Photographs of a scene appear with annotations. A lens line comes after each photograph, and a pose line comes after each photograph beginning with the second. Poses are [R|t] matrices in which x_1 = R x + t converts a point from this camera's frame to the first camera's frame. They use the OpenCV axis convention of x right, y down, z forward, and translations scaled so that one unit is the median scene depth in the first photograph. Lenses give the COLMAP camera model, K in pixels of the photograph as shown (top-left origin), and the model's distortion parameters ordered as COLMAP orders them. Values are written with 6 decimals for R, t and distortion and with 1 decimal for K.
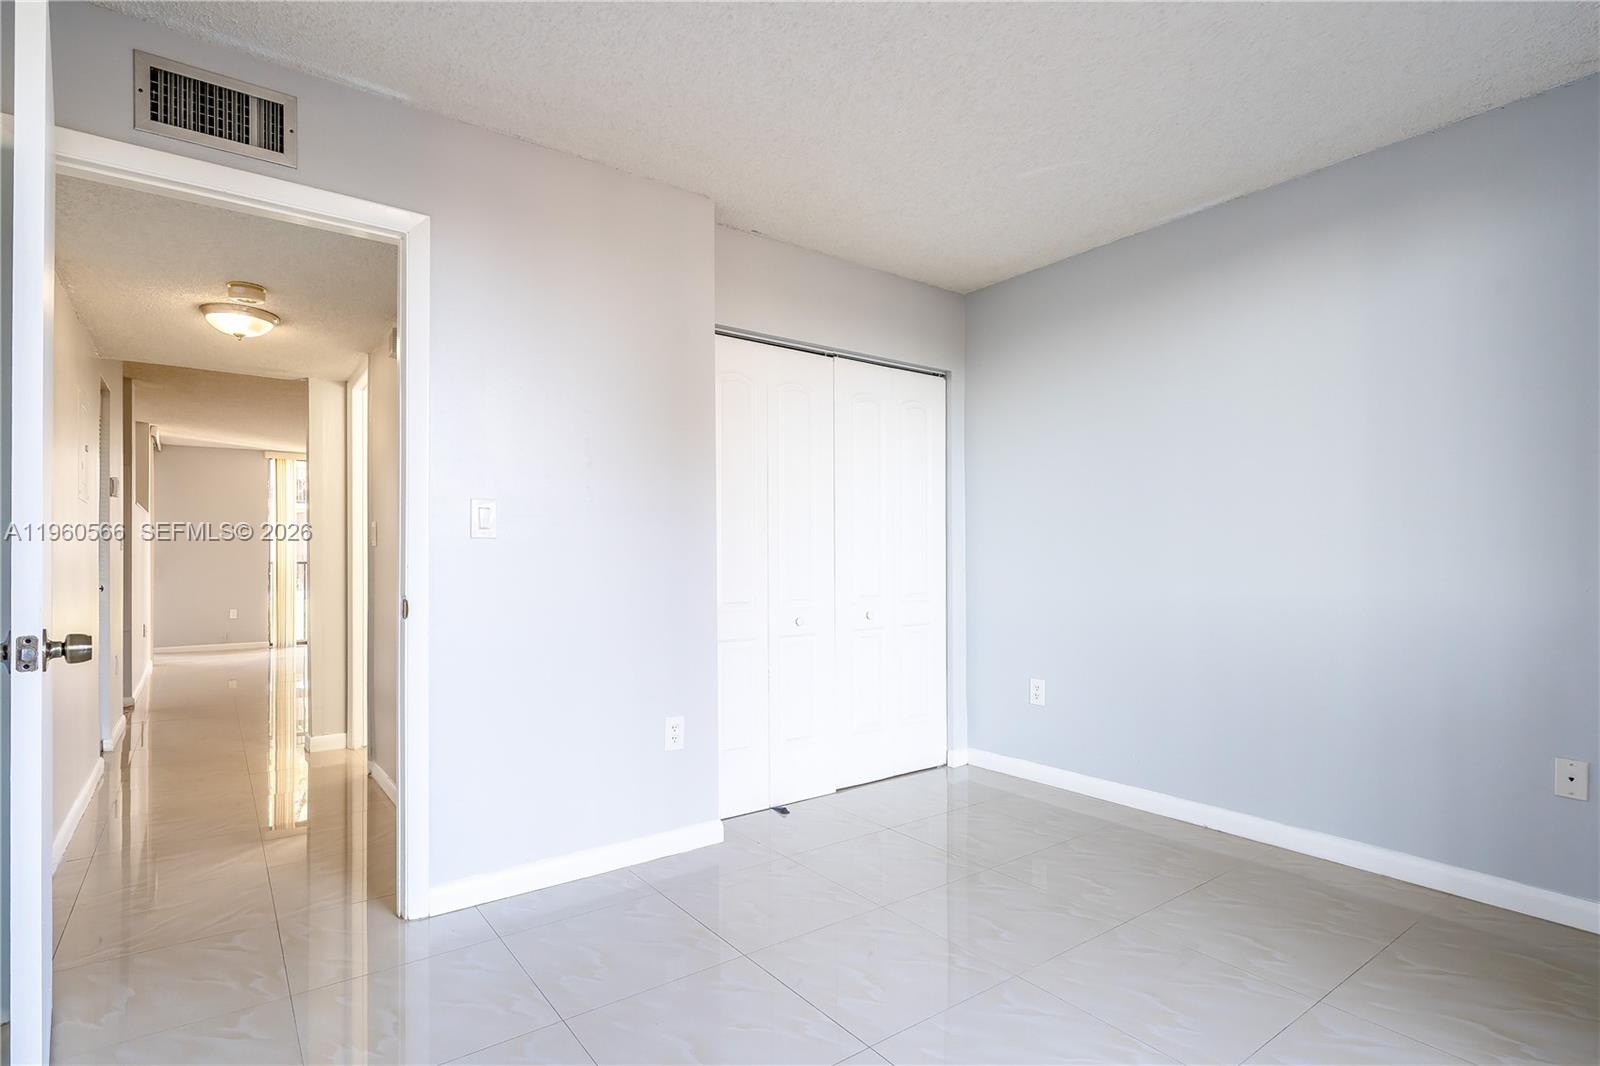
lens RADIAL K [[775.2, 0, 793.4], [0, 775.2, 552.4], [0, 0, 1]] dist [0.000833, 0.000515]
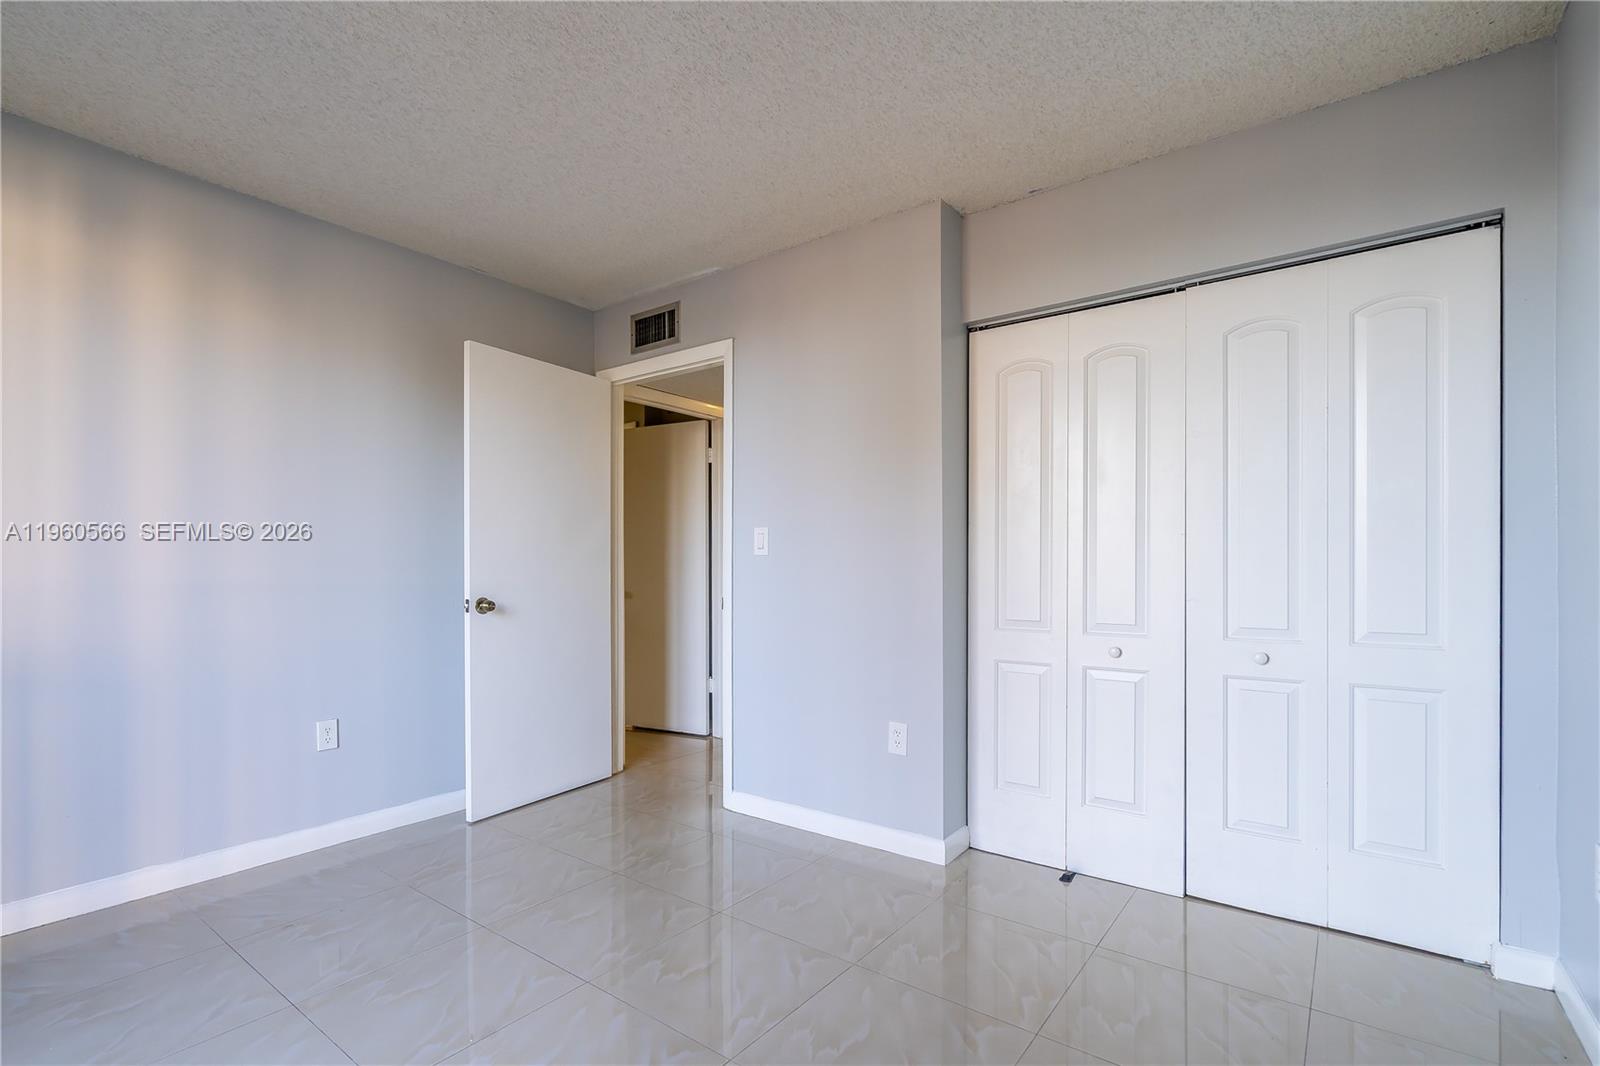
lens RADIAL K [[750.3, 0, 798.3], [0, 750.3, 570.1], [0, 0, 1]] dist [0.001335, 0.000047]
pose [[0.287933, 0.007296, -0.957623, 0.784322], [0.007509, 0.999923, 0.009876, -0.004816], [0.957621, -0.010034, 0.287856, 0.587457]]
